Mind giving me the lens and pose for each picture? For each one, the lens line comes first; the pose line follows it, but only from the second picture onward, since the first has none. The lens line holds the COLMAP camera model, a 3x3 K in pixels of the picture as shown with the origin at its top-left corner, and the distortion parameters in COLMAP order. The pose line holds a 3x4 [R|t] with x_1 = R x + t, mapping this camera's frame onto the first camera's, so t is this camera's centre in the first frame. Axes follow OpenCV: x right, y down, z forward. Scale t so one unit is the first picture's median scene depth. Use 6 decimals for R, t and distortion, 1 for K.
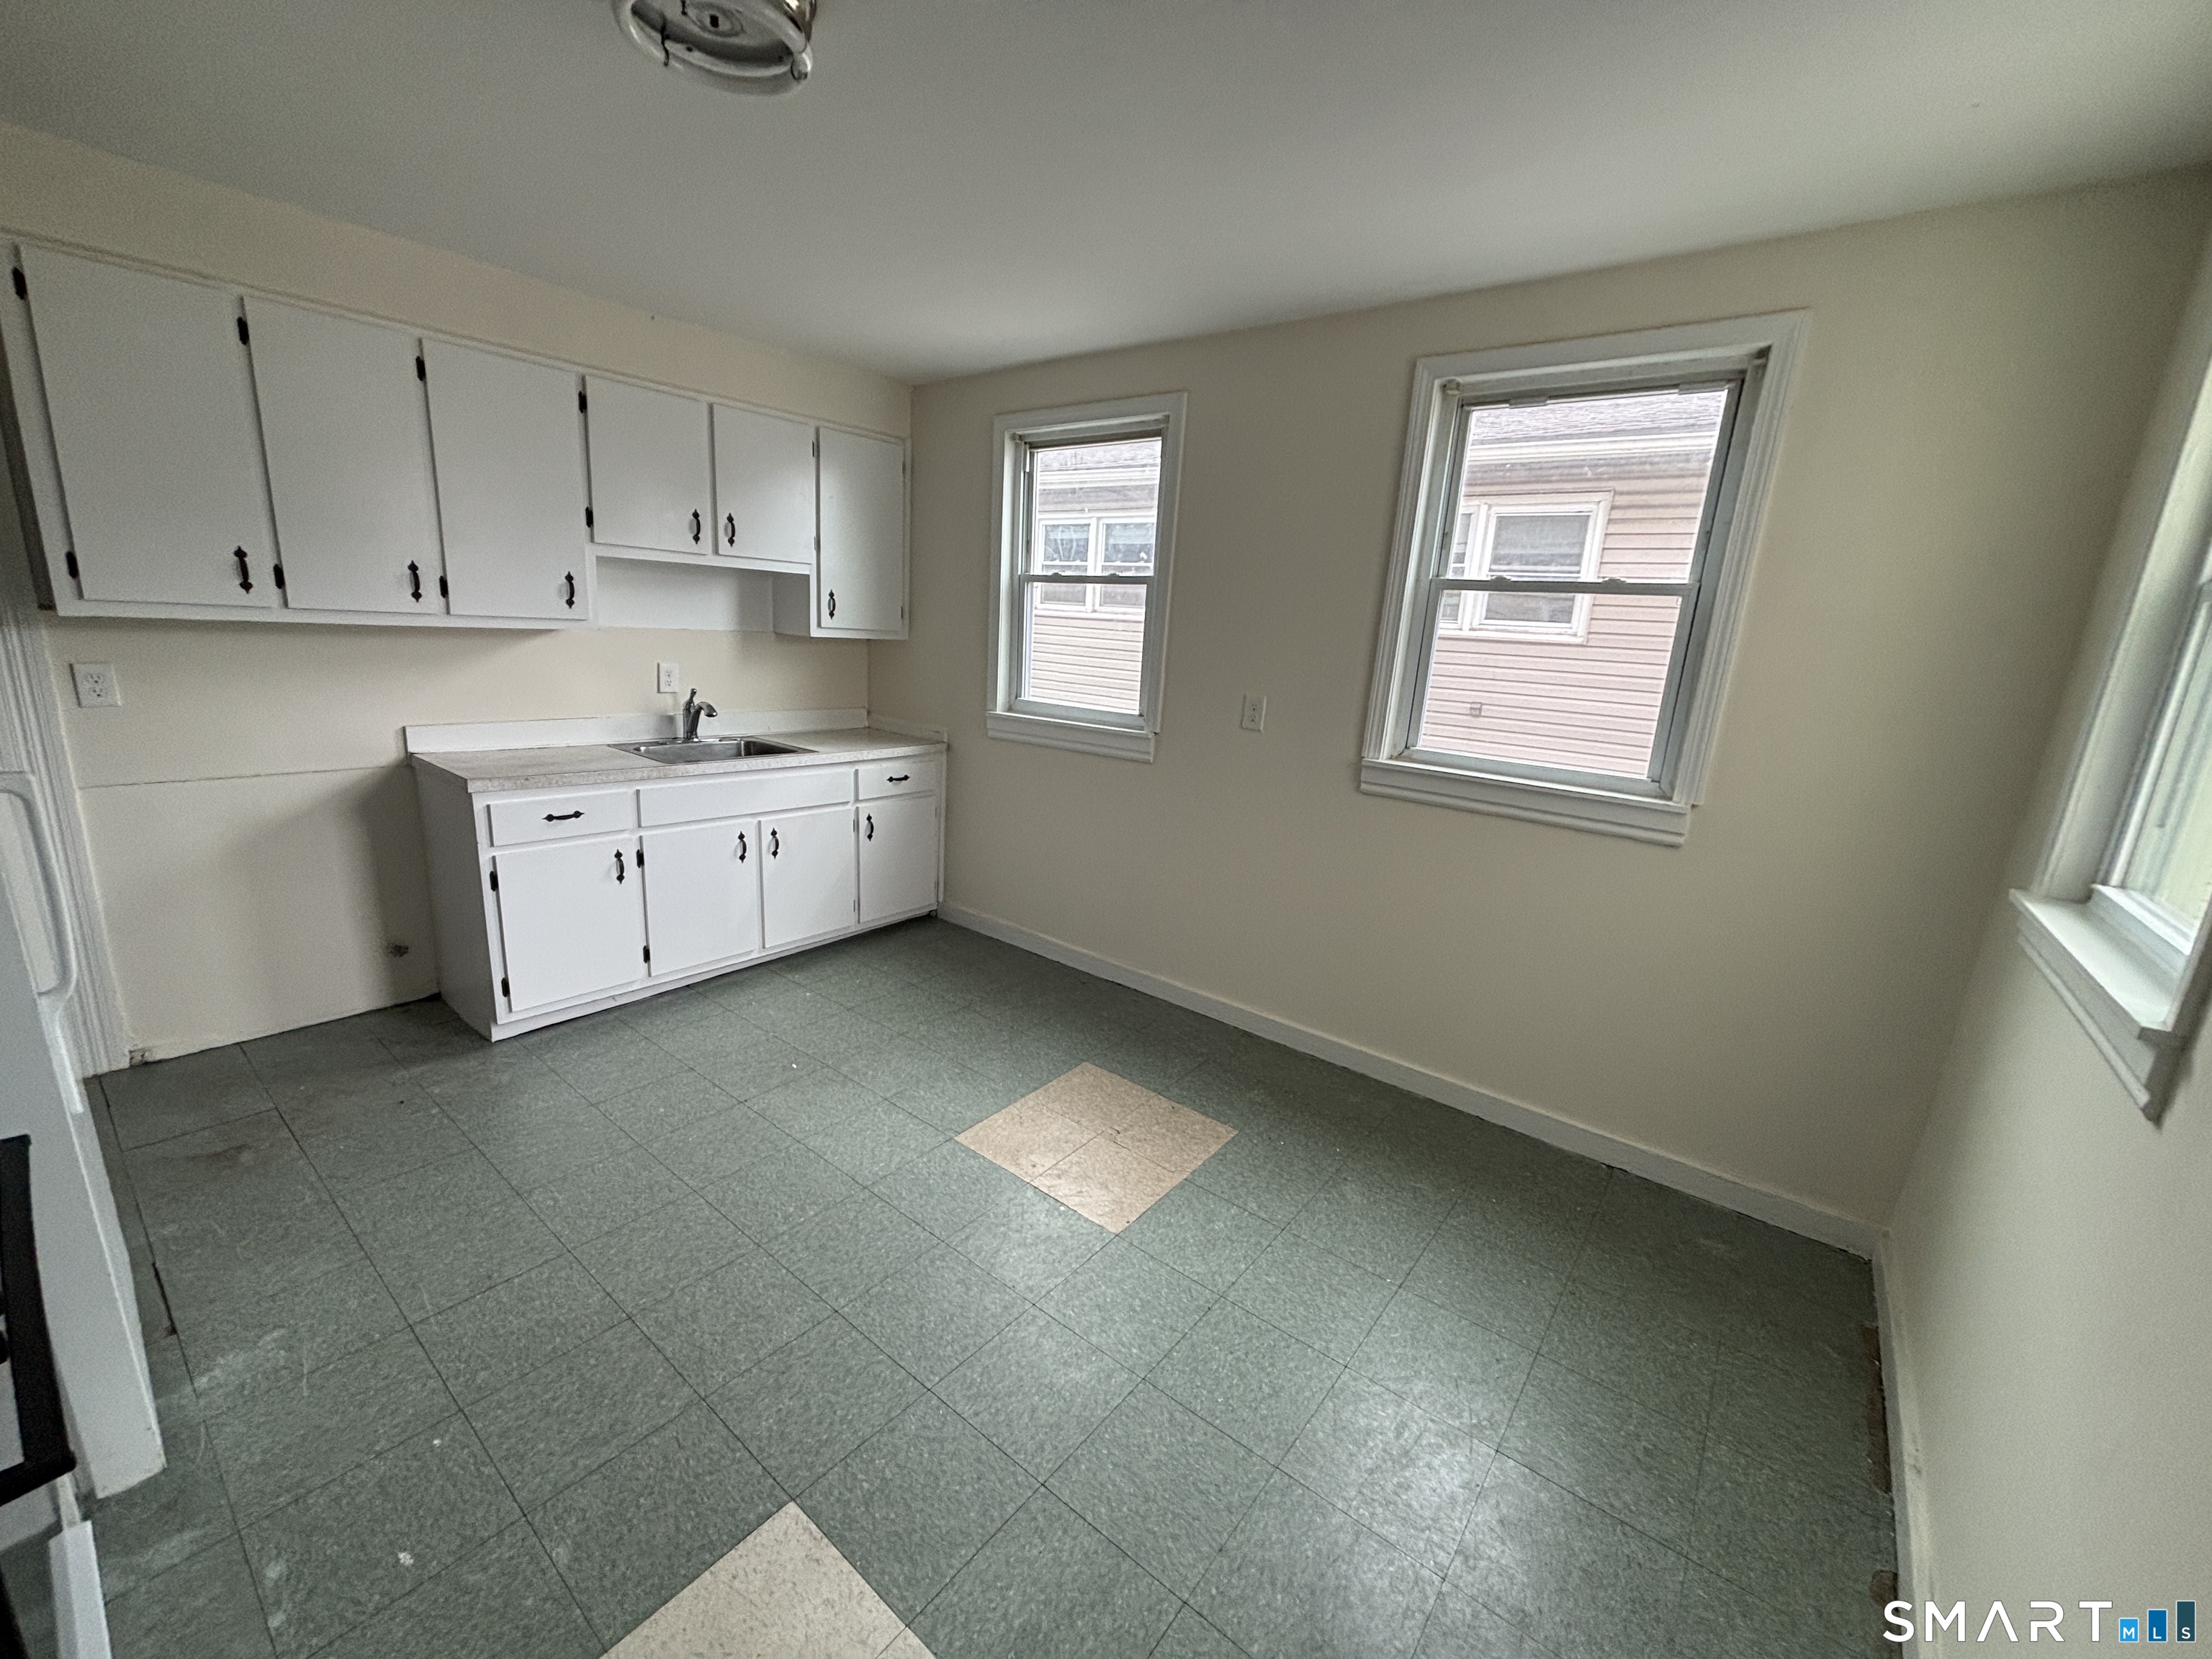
lens RADIAL K [[894.4, 0, 1101.9], [0, 894.4, 829.9], [0, 0, 1]] dist [0.002636, -0.000068]
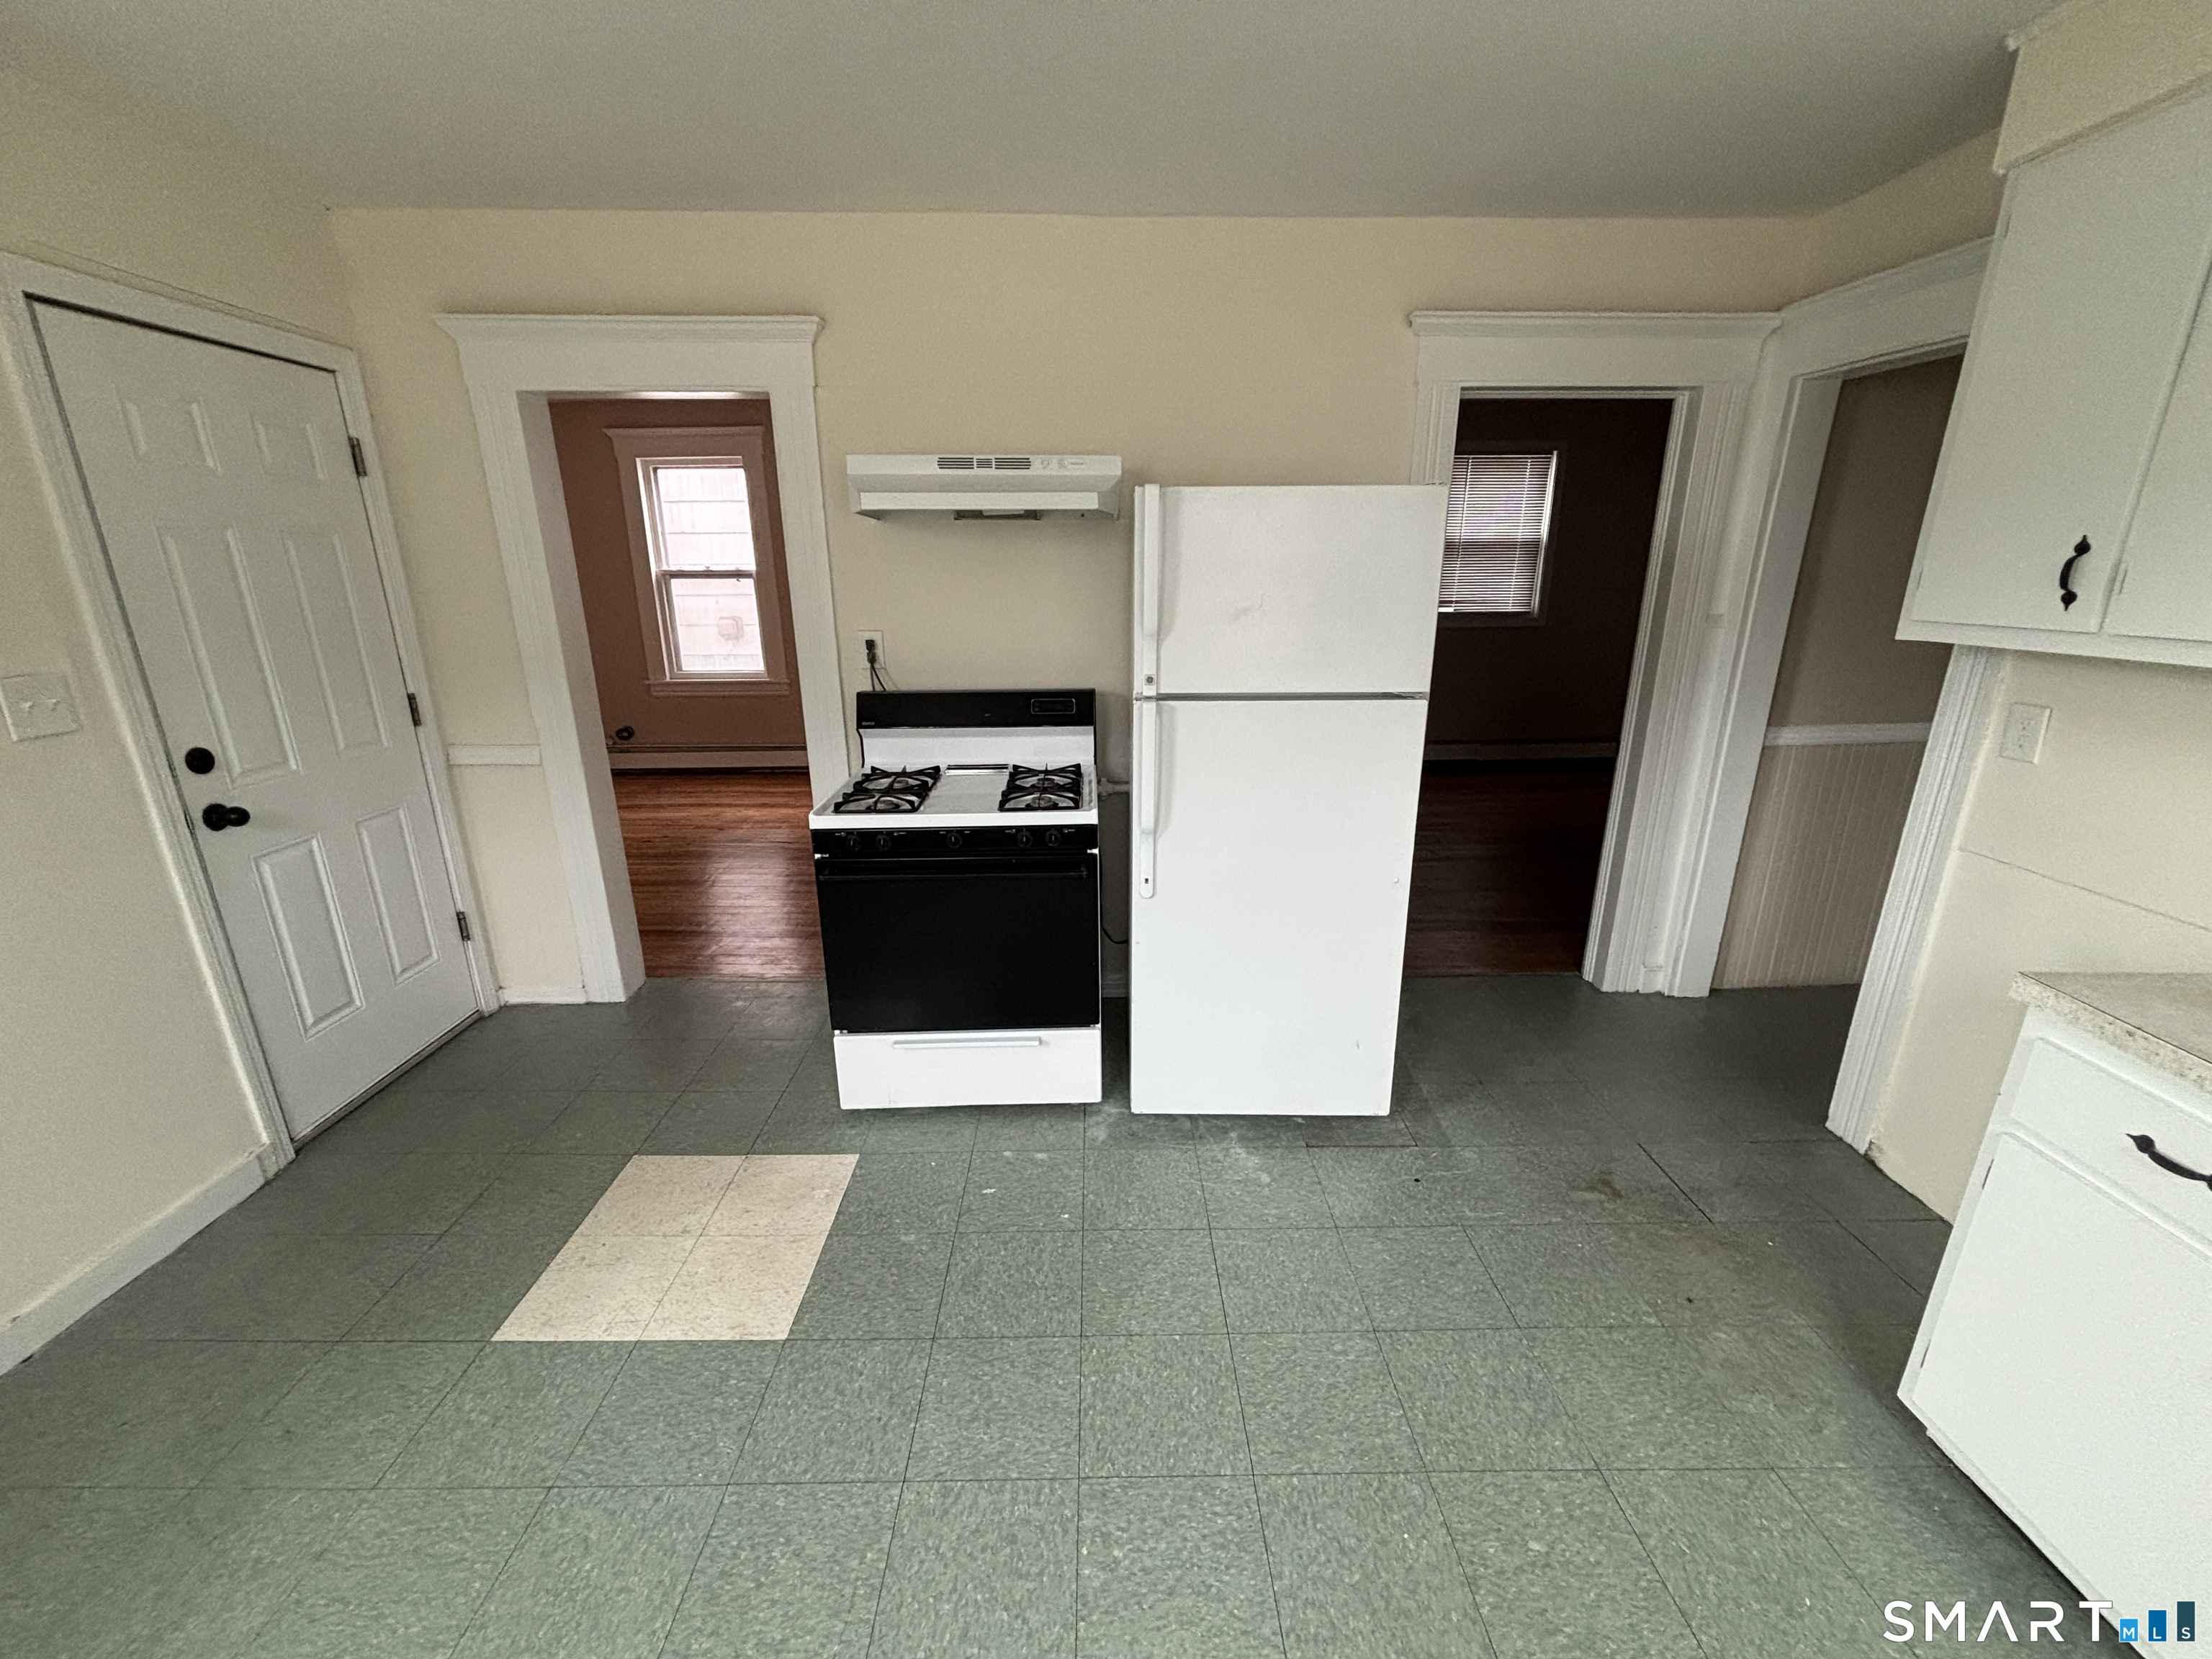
lens RADIAL K [[890.1, 0, 1101.2], [0, 890.1, 834.3], [0, 0, 1]] dist [-0.000097, -0.000724]
pose [[-0.772732, 0.130392, -0.621195, -0.011610], [-0.183710, 0.890840, 0.415517, -0.233807], [0.607566, 0.435203, -0.664426, 0.970520]]
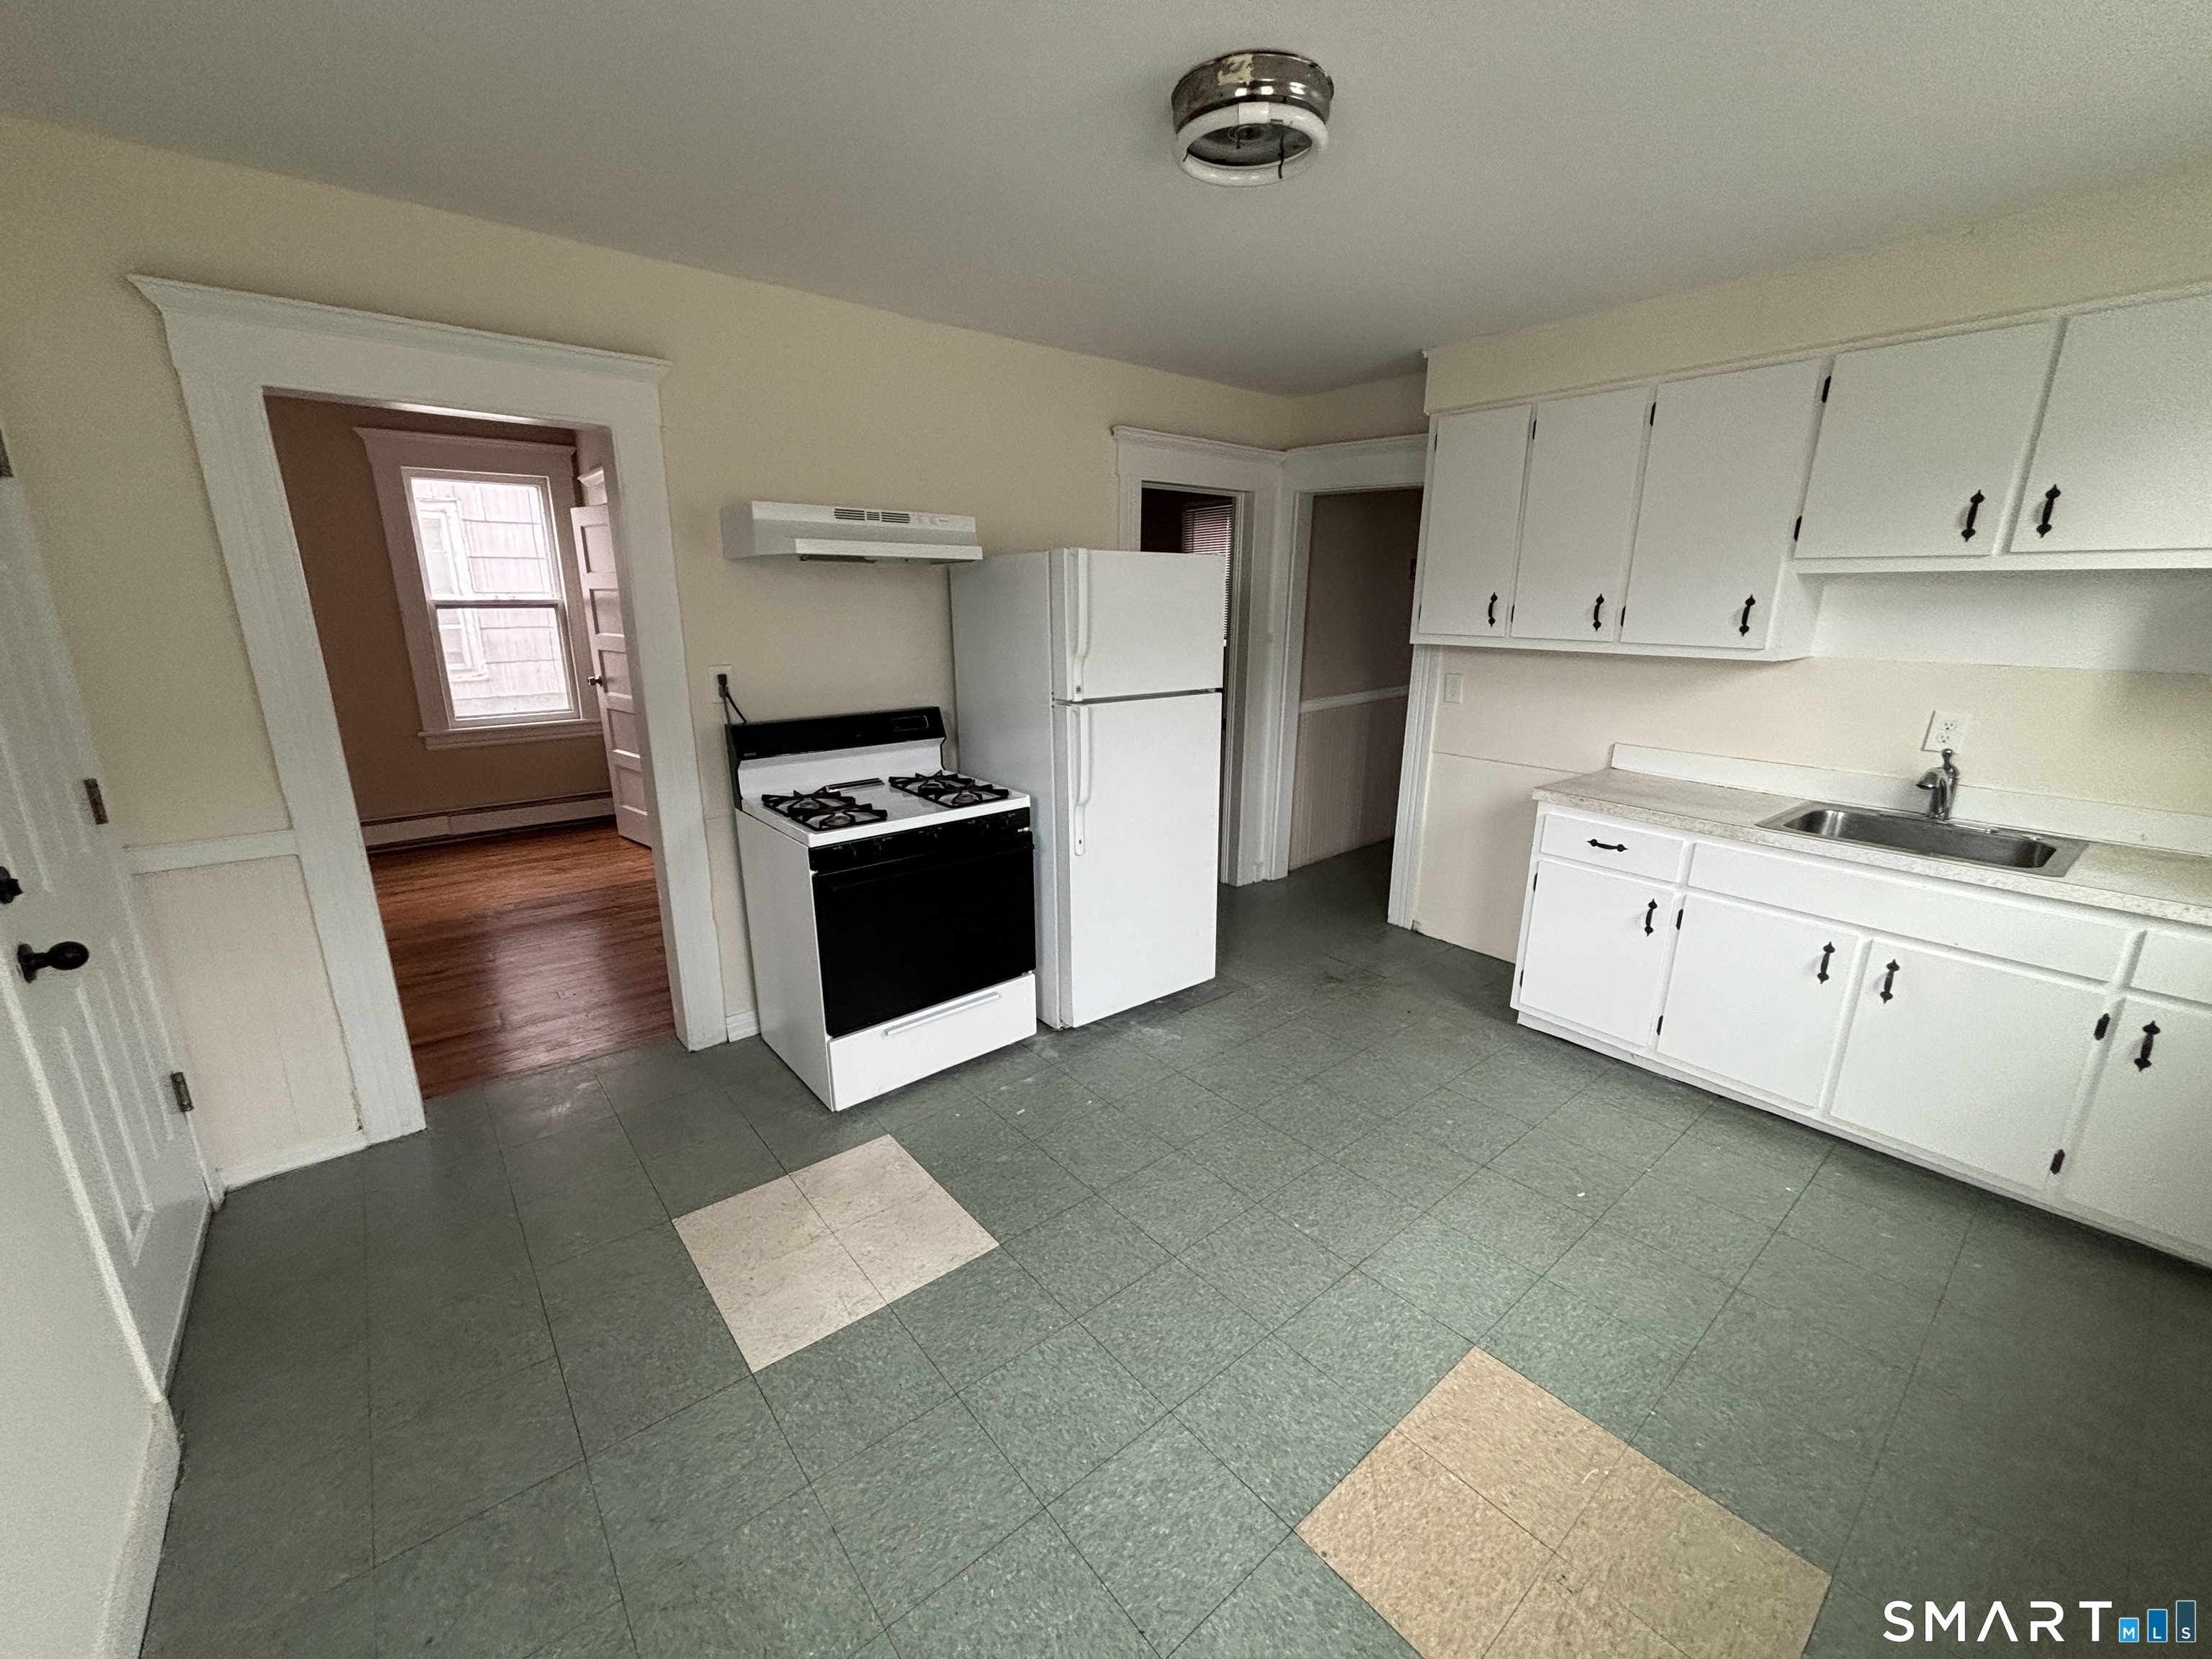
lens RADIAL K [[894.4, 0, 1101.9], [0, 894.4, 829.9], [0, 0, 1]] dist [0.002636, -0.000068]
pose [[-0.203466, 0.195670, -0.959330, 0.481785], [-0.238071, 0.940531, 0.242329, -0.146691], [0.949697, 0.277695, -0.144783, 0.652924]]
